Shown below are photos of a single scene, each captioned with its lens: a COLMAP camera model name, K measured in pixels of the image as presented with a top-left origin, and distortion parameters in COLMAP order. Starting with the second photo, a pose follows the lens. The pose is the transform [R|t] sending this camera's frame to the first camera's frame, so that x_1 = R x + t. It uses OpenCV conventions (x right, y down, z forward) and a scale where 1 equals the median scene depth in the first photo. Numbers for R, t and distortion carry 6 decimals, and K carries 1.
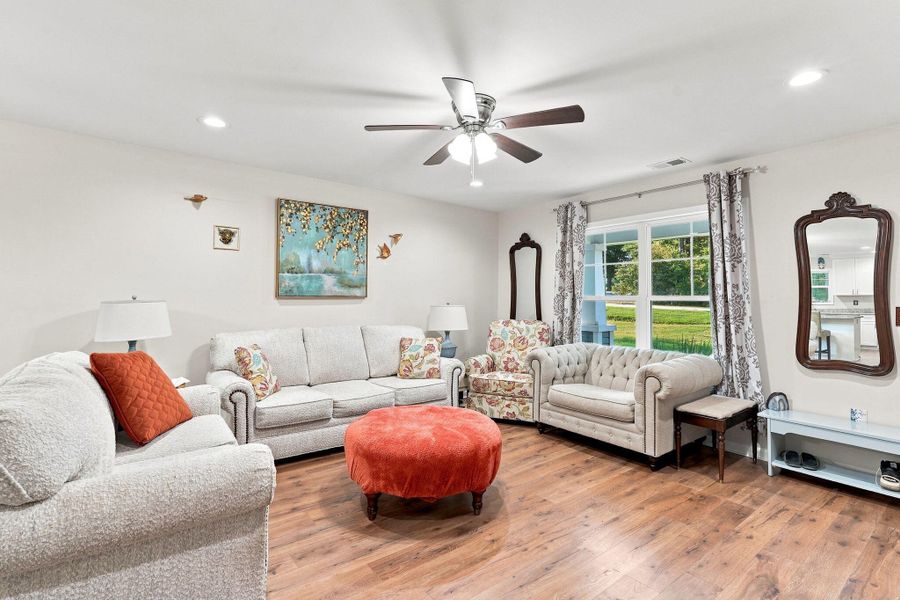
lens RADIAL K [[424.7, 0, 449.9], [0, 424.7, 280.5], [0, 0, 1]] dist [-0.002639, 0.000536]
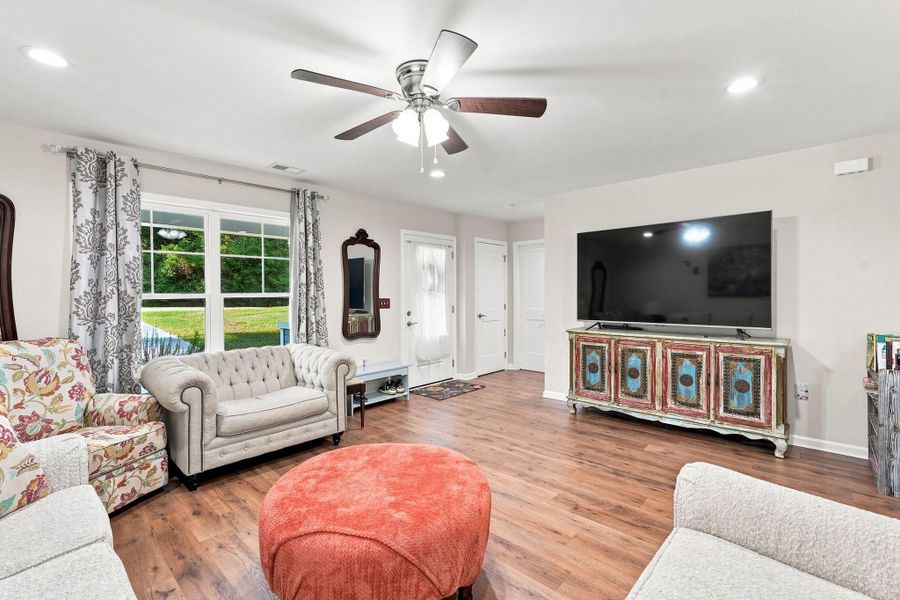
lens RADIAL K [[401.7, 0, 448.7], [0, 401.7, 296.4], [0, 0, 1]] dist [-0.001321, 0.000346]
pose [[-0.158225, -0.018188, 0.987236, -0.489790], [-0.038248, 0.999193, 0.012278, 0.014127], [-0.986662, -0.035817, -0.158793, 0.675846]]
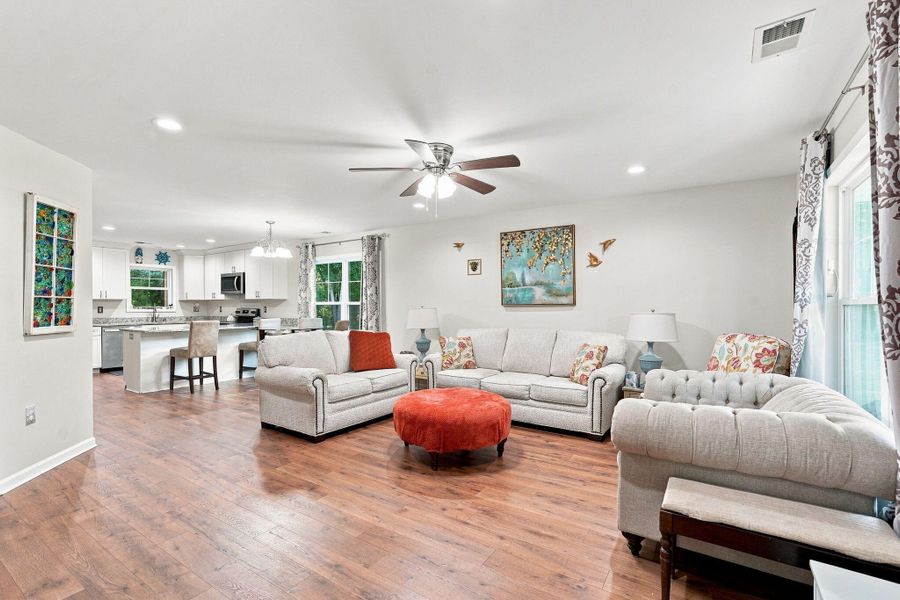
lens RADIAL K [[407.1, 0, 449.3], [0, 407.1, 308.4], [0, 0, 1]] dist [-0.014743, 0.009367]
pose [[0.325220, -0.004603, -0.945627, 0.763860], [0.045523, 0.998905, 0.010794, 0.025743], [0.944542, -0.046559, 0.325073, 0.400103]]
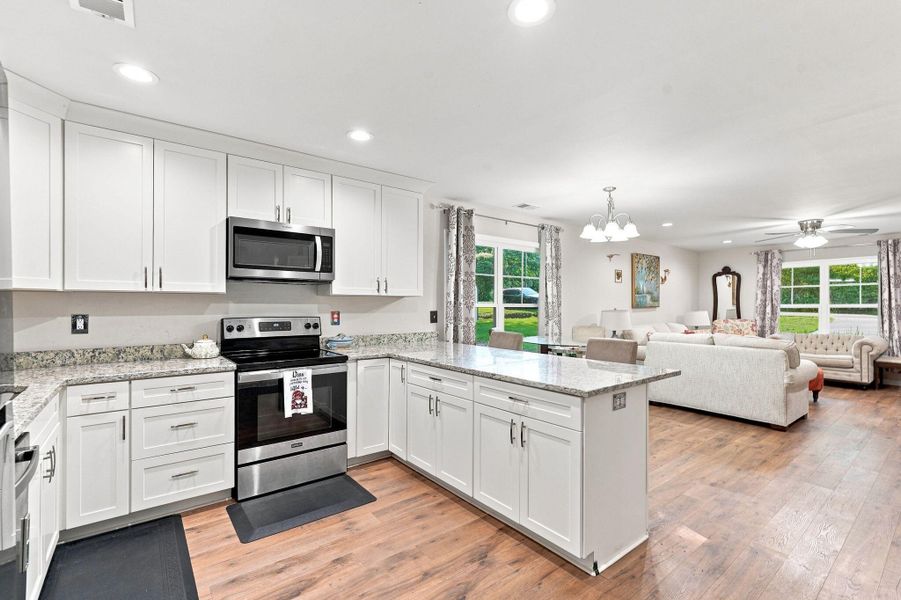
lens RADIAL K [[405.5, 0, 453.1], [0, 405.5, 304.2], [0, 0, 1]] dist [-0.003743, 0.006813]
pose [[0.999828, -0.009262, 0.016041, -1.183082], [0.008551, 0.999002, 0.043828, -0.056759], [-0.016431, -0.043683, 0.998910, -0.708584]]
